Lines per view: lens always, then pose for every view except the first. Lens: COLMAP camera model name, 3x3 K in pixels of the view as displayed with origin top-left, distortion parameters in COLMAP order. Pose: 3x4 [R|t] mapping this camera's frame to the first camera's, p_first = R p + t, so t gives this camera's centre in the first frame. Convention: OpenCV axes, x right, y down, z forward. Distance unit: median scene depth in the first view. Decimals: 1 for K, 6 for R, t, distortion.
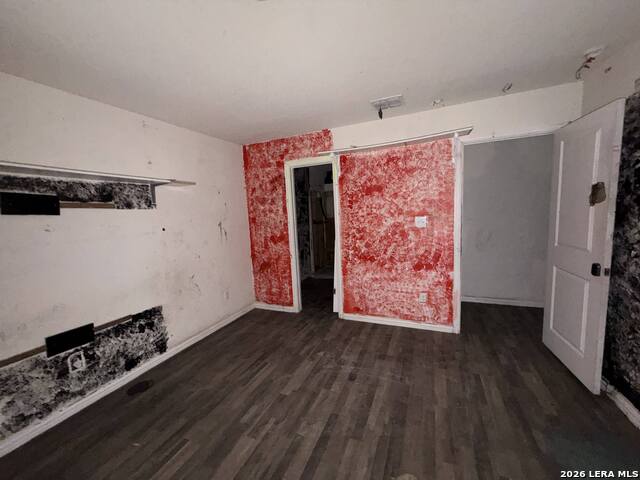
lens RADIAL K [[255.5, 0, 316.7], [0, 255.5, 240.9], [0, 0, 1]] dist [0.000631, -0.000218]
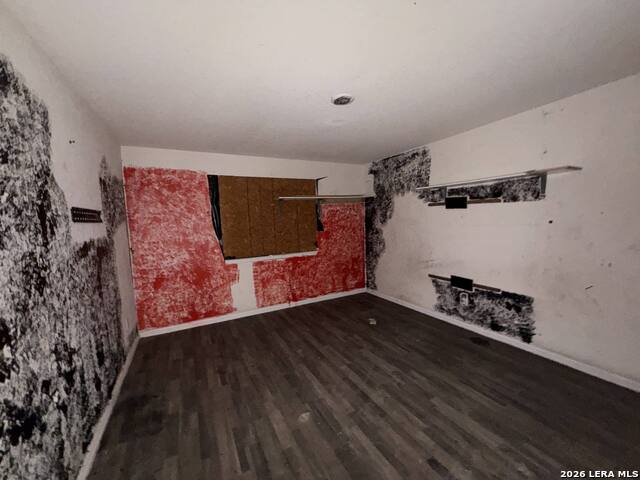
lens RADIAL K [[255.5, 0, 316.7], [0, 255.5, 240.9], [0, 0, 1]] dist [0.000631, -0.000218]
pose [[-0.625599, 0.136624, -0.768088, 0.771176], [-0.021190, 0.981207, 0.191792, -0.162899], [0.779857, 0.136260, -0.610947, 1.091931]]
